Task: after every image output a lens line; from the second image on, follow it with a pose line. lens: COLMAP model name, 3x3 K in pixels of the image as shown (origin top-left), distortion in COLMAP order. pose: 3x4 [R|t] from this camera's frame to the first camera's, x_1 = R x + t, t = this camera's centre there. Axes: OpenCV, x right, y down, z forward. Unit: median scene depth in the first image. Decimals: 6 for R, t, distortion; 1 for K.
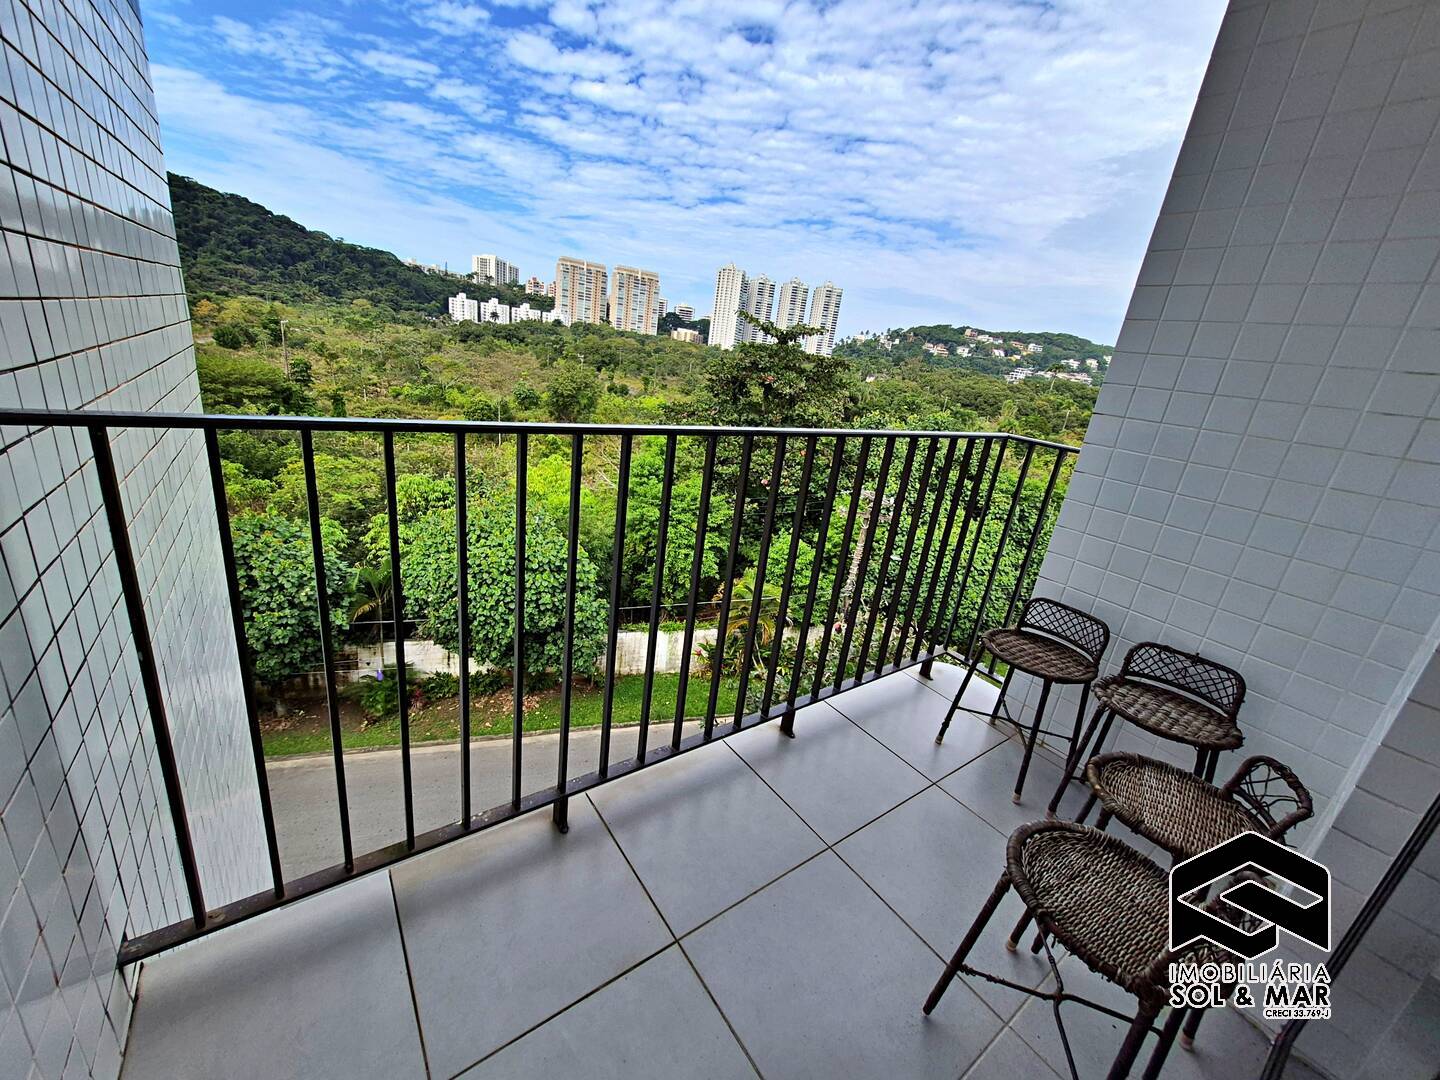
lens RADIAL K [[560.5, 0, 712.1], [0, 560.5, 536.6], [0, 0, 1]] dist [0.000821, -0.000209]
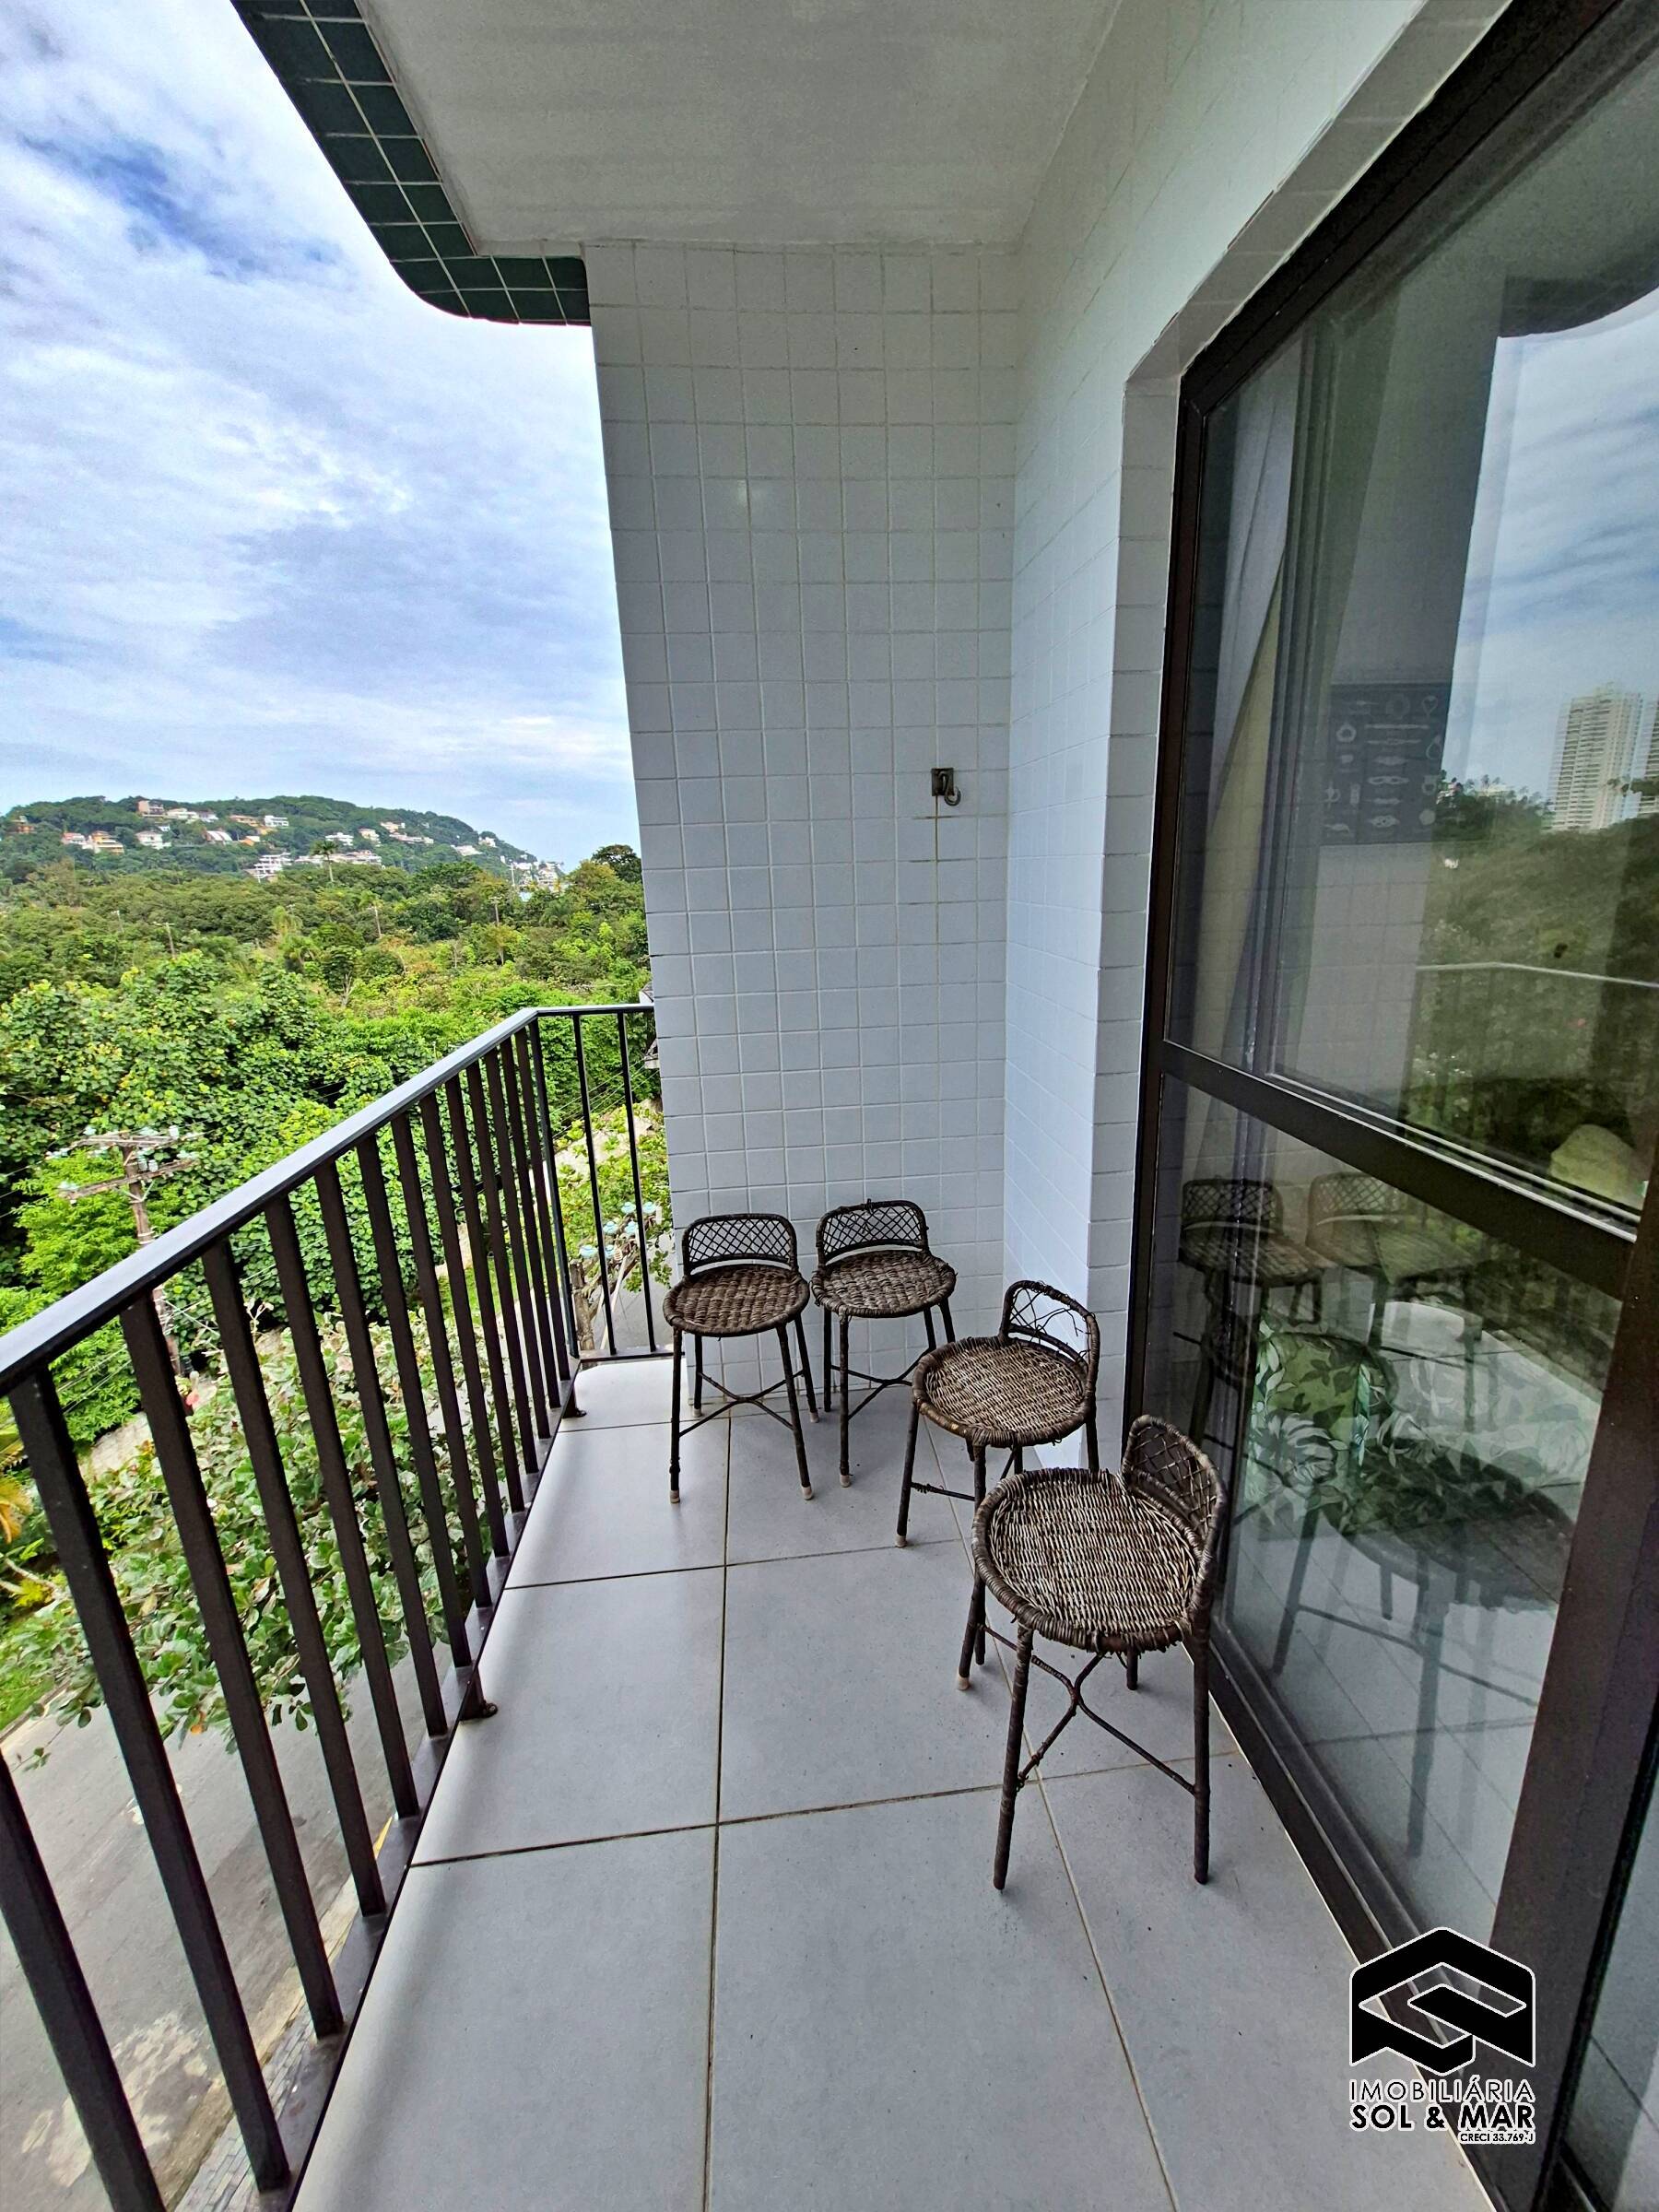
lens RADIAL K [[860.9, 0, 835.8], [0, 860.9, 1096.5], [0, 0, 1]] dist [0.000821, -0.000209]
pose [[0.489525, -0.354397, 0.796723, -0.128371], [0.364028, 0.913315, 0.182592, -0.173156], [-0.792369, 0.200646, 0.576101, 0.234658]]
